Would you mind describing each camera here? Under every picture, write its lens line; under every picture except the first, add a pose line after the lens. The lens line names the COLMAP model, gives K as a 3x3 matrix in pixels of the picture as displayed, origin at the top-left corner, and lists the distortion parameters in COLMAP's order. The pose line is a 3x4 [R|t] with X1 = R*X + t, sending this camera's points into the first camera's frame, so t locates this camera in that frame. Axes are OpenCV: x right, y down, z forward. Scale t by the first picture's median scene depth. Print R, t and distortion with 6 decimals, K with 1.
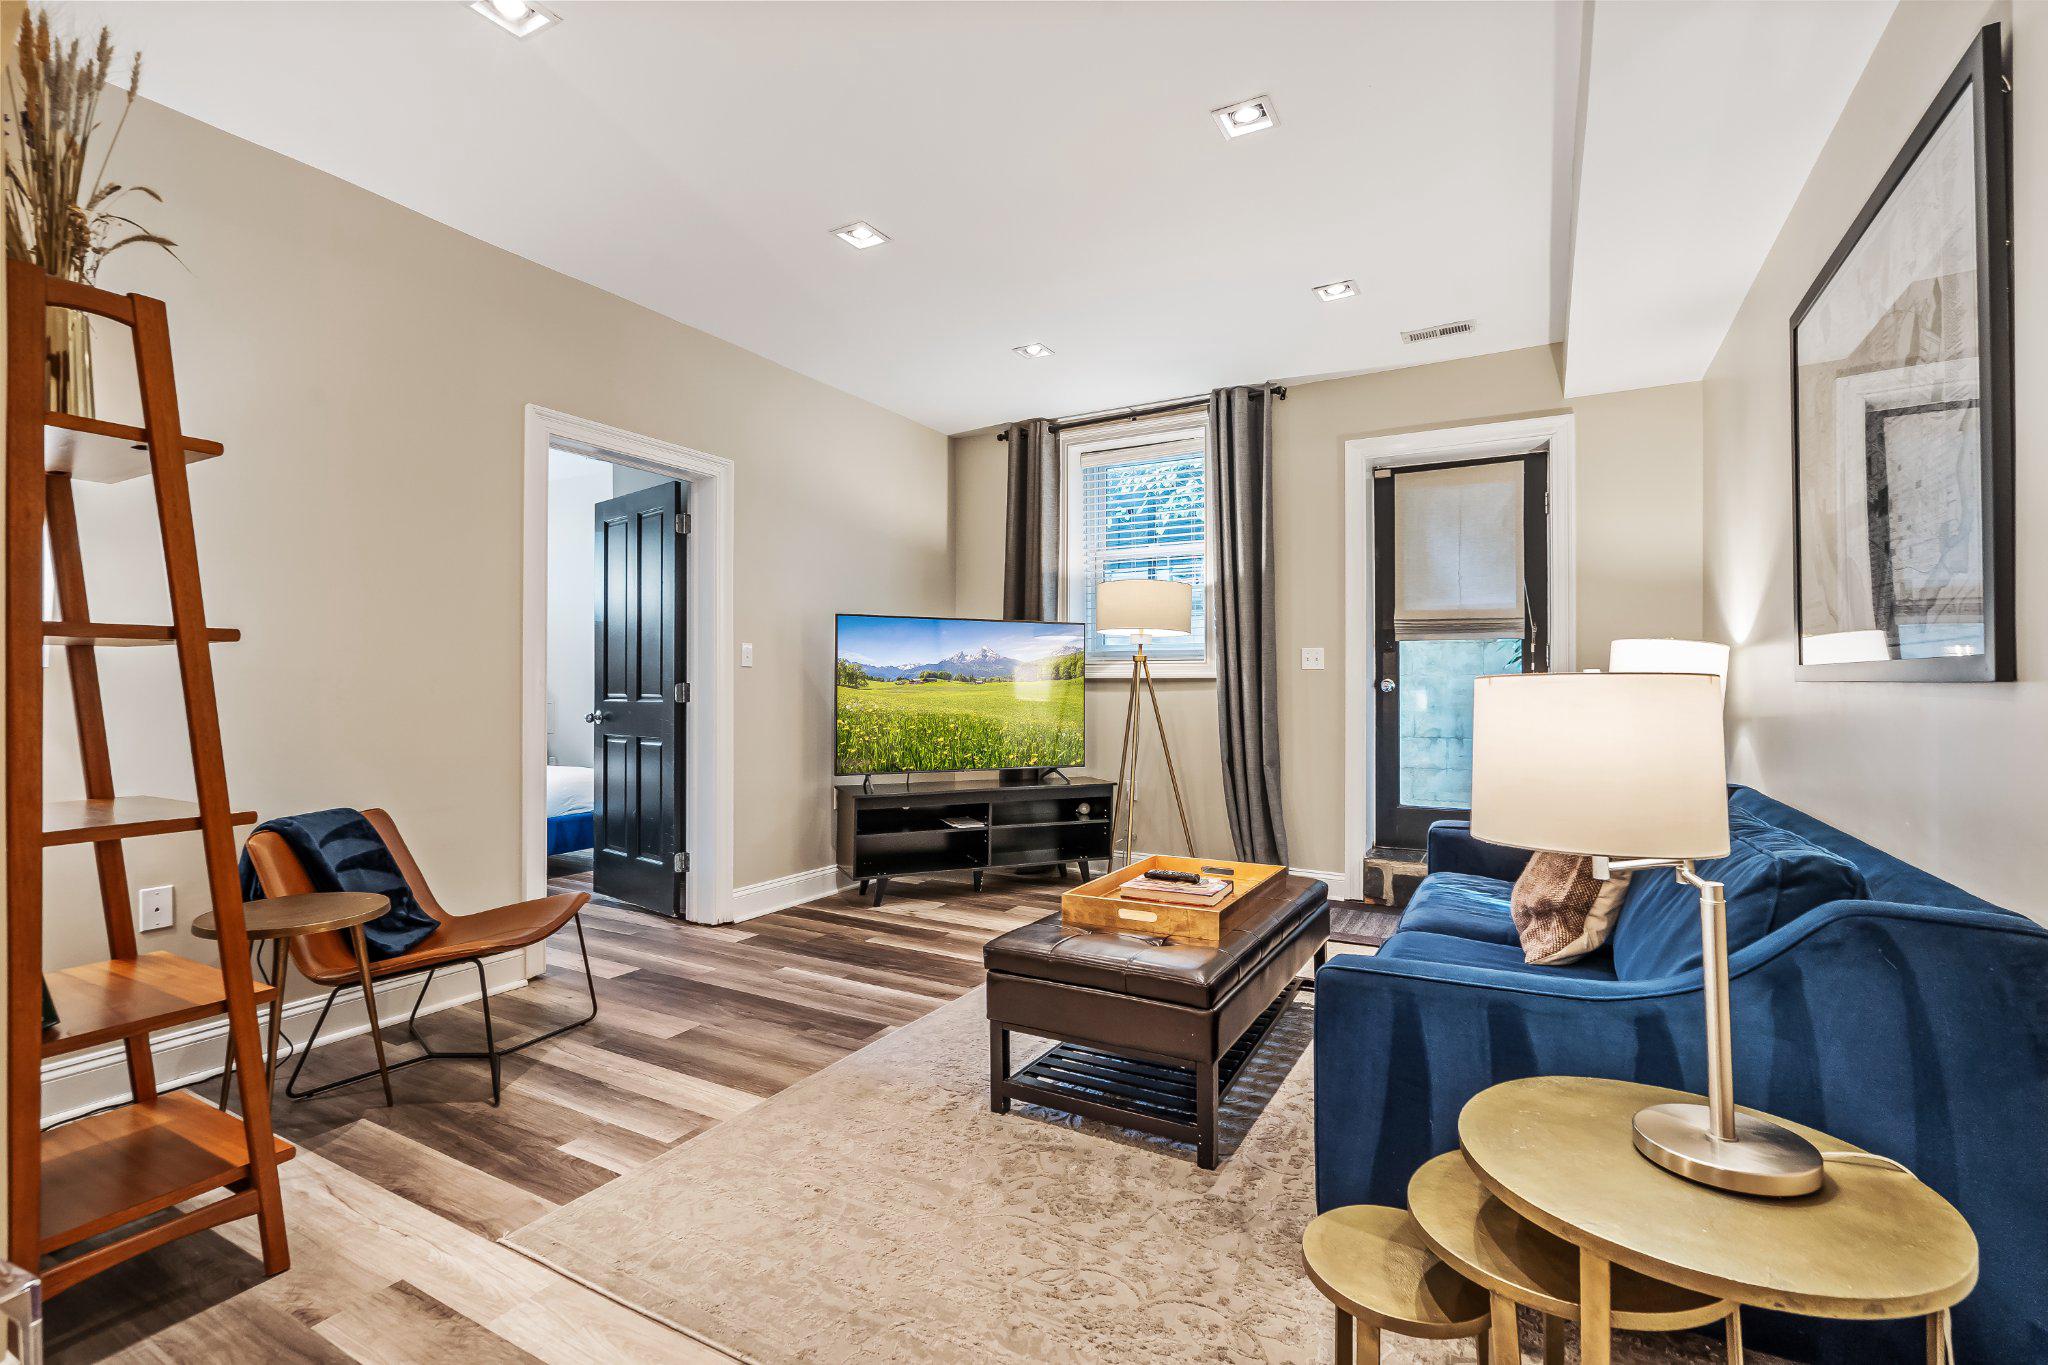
lens RADIAL K [[935.2, 0, 1028.7], [0, 935.2, 677.8], [0, 0, 1]] dist [0.011480, 0.000278]
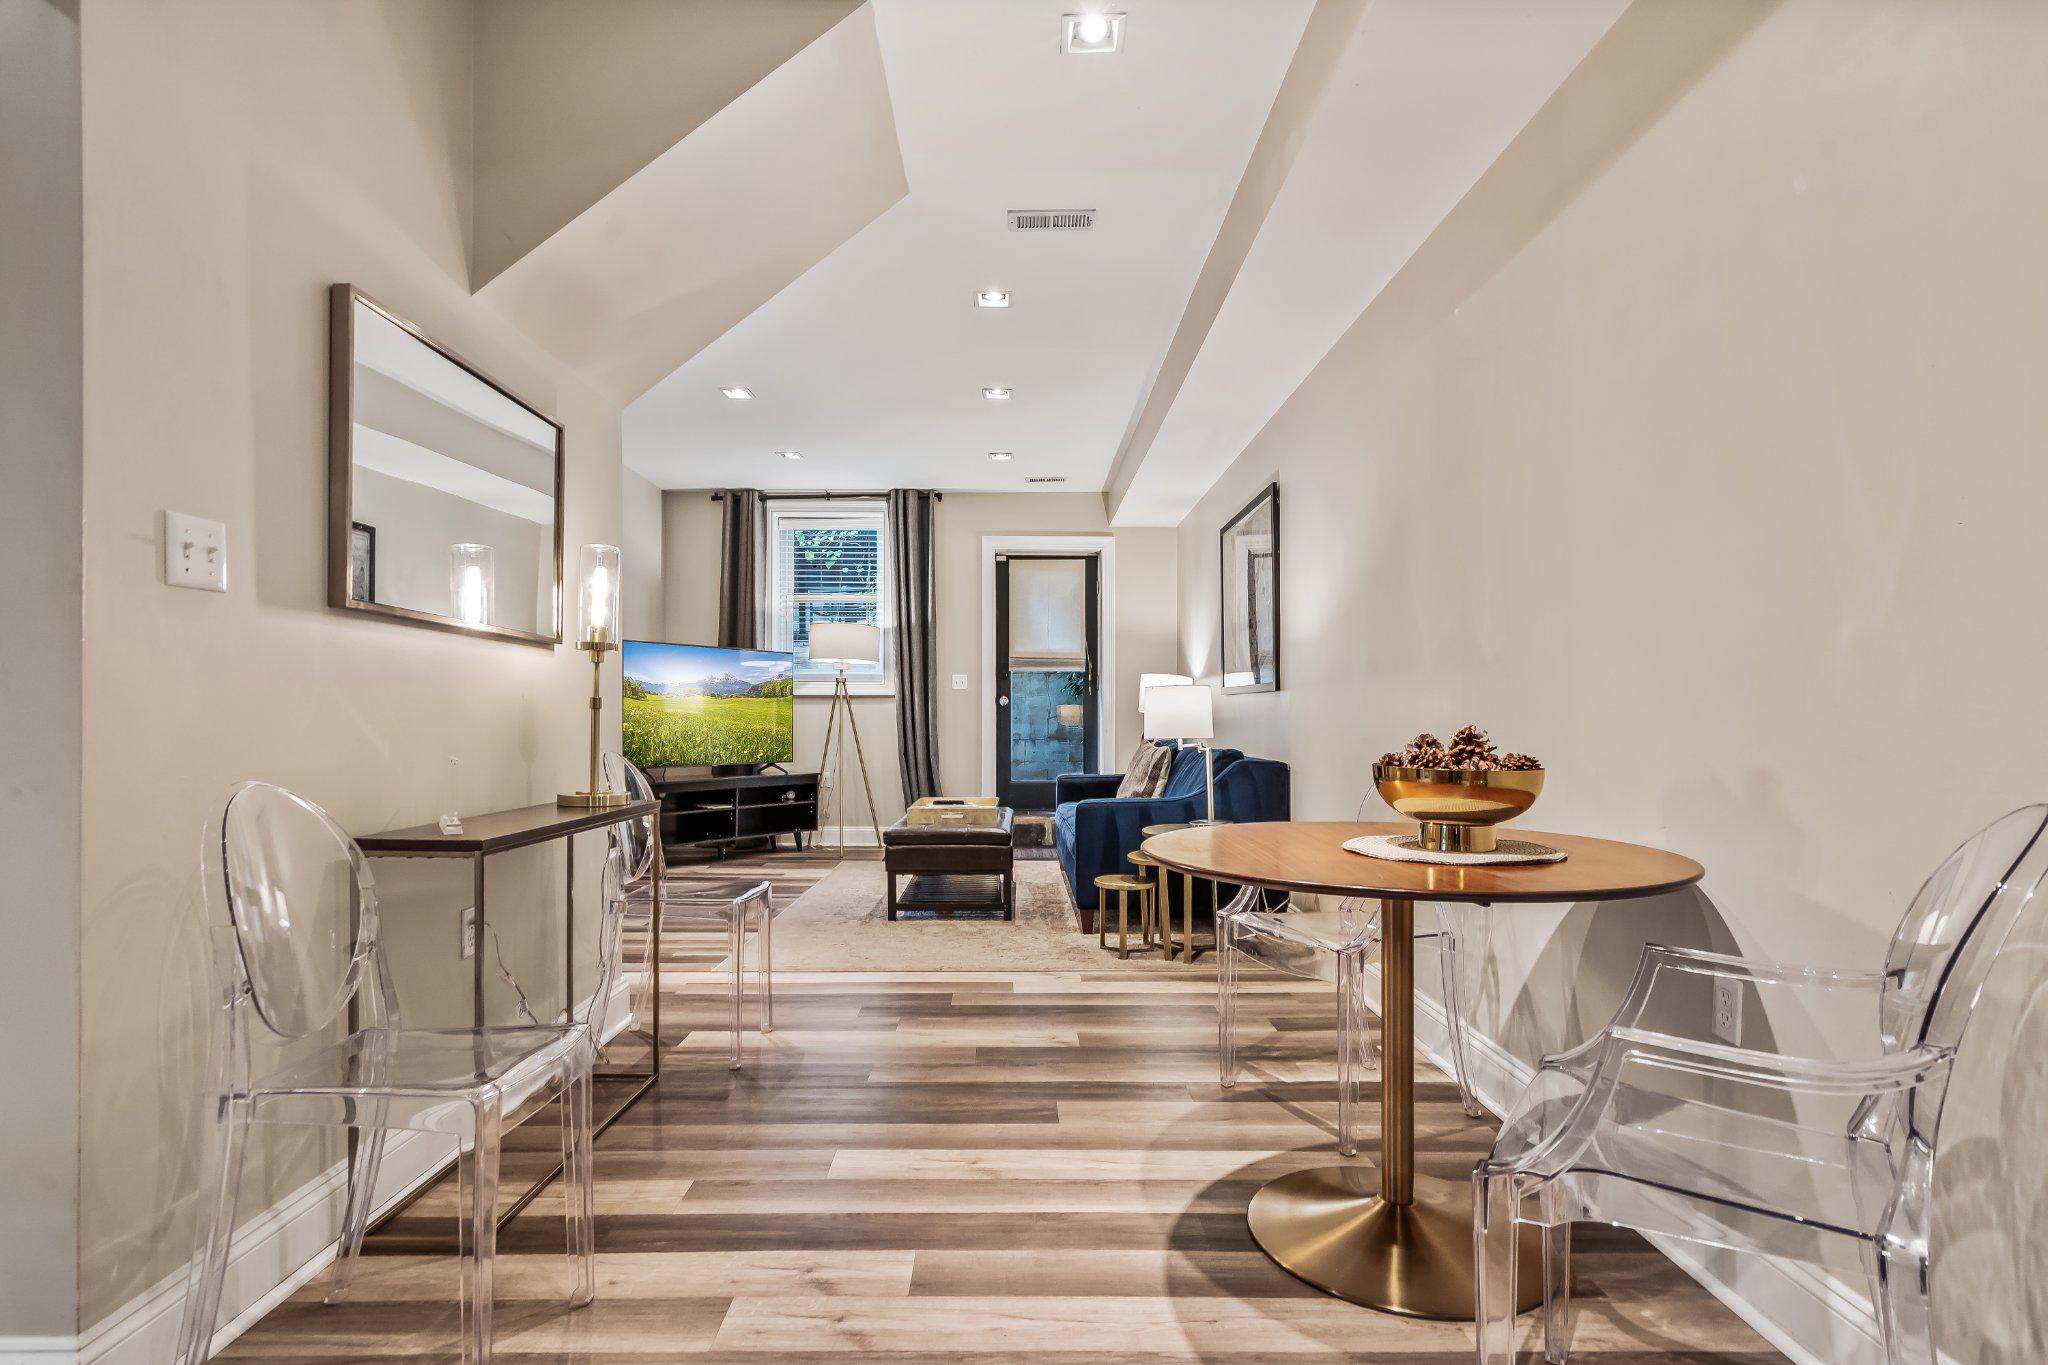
lens RADIAL K [[1008.0, 0, 1024.4], [0, 1008.0, 695.7], [0, 0, 1]] dist [-0.001850, 0.000001]
pose [[0.876436, 0.012909, 0.481345, -0.355041], [-0.007567, 0.999886, -0.013038, 0.019540], [-0.481459, 0.007785, 0.876434, -0.412251]]
